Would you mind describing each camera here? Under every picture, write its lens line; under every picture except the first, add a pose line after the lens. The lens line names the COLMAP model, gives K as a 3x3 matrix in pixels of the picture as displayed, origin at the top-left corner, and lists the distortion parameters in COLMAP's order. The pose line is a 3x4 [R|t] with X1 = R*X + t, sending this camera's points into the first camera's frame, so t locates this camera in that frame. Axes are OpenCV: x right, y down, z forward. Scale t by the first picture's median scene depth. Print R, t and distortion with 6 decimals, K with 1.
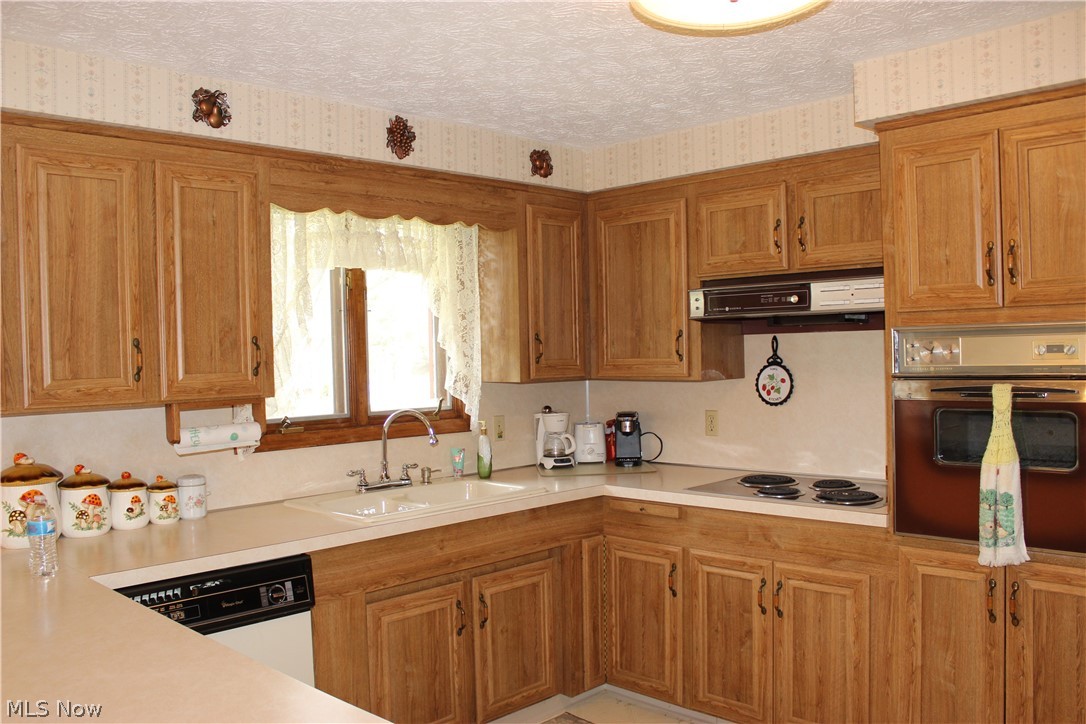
lens RADIAL K [[923.1, 0, 536.1], [0, 923.1, 369.5], [0, 0, 1]] dist [-0.152611, 0.137607]
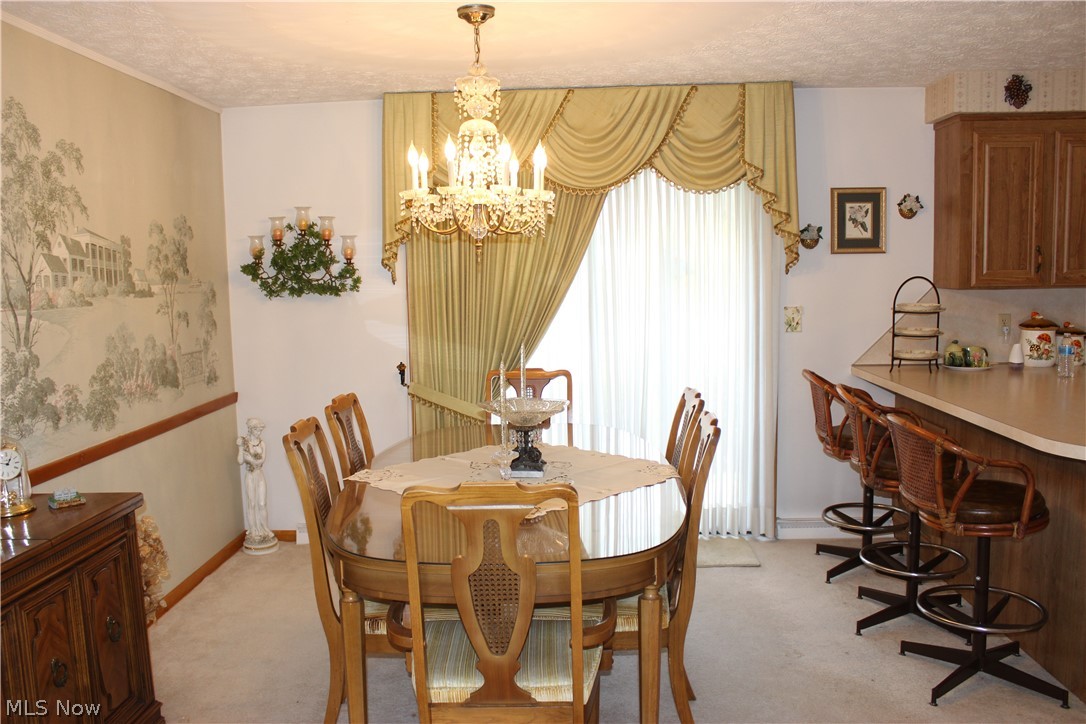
lens RADIAL K [[923.1, 0, 540.9], [0, 923.1, 371.3], [0, 0, 1]] dist [-0.152611, 0.137607]
pose [[0.682779, 0.095673, -0.724334, 0.017755], [-0.011381, 0.992662, 0.120387, 0.010255], [0.730536, -0.073954, 0.678857, -0.737718]]
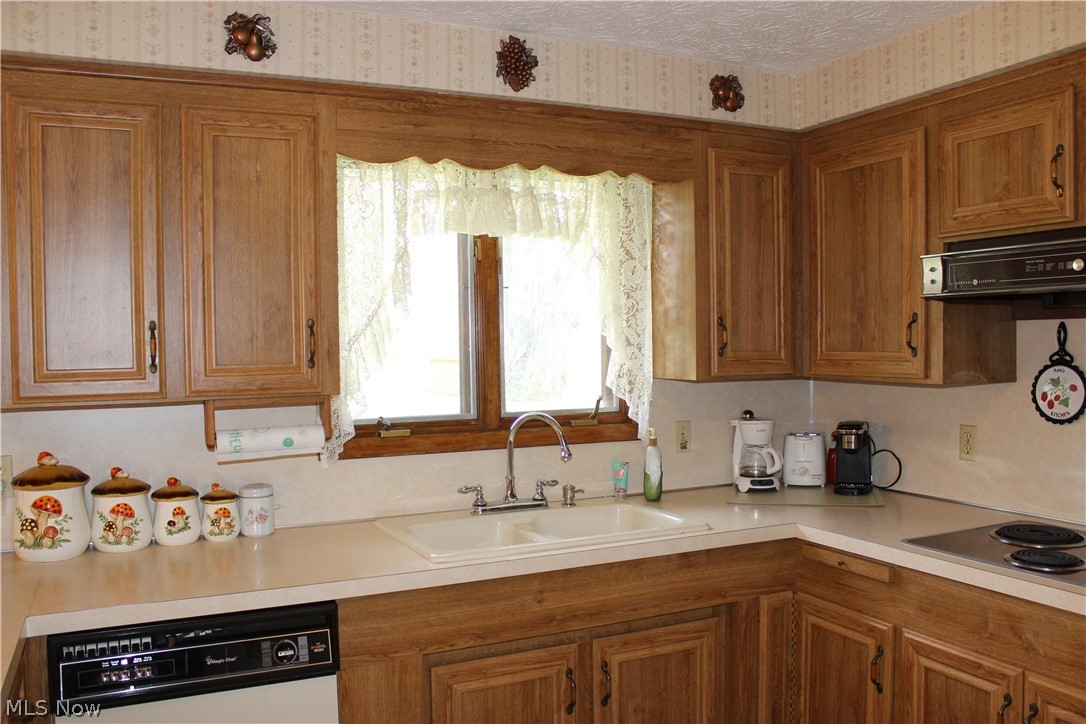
lens RADIAL K [[923.1, 0, 535.7], [0, 923.1, 368.3], [0, 0, 1]] dist [-0.152611, 0.137607]
pose [[0.939404, 0.021578, -0.342133, 0.147245], [-0.015847, 0.999683, 0.019539, -0.011185], [0.342446, -0.012934, 0.939448, 0.295268]]
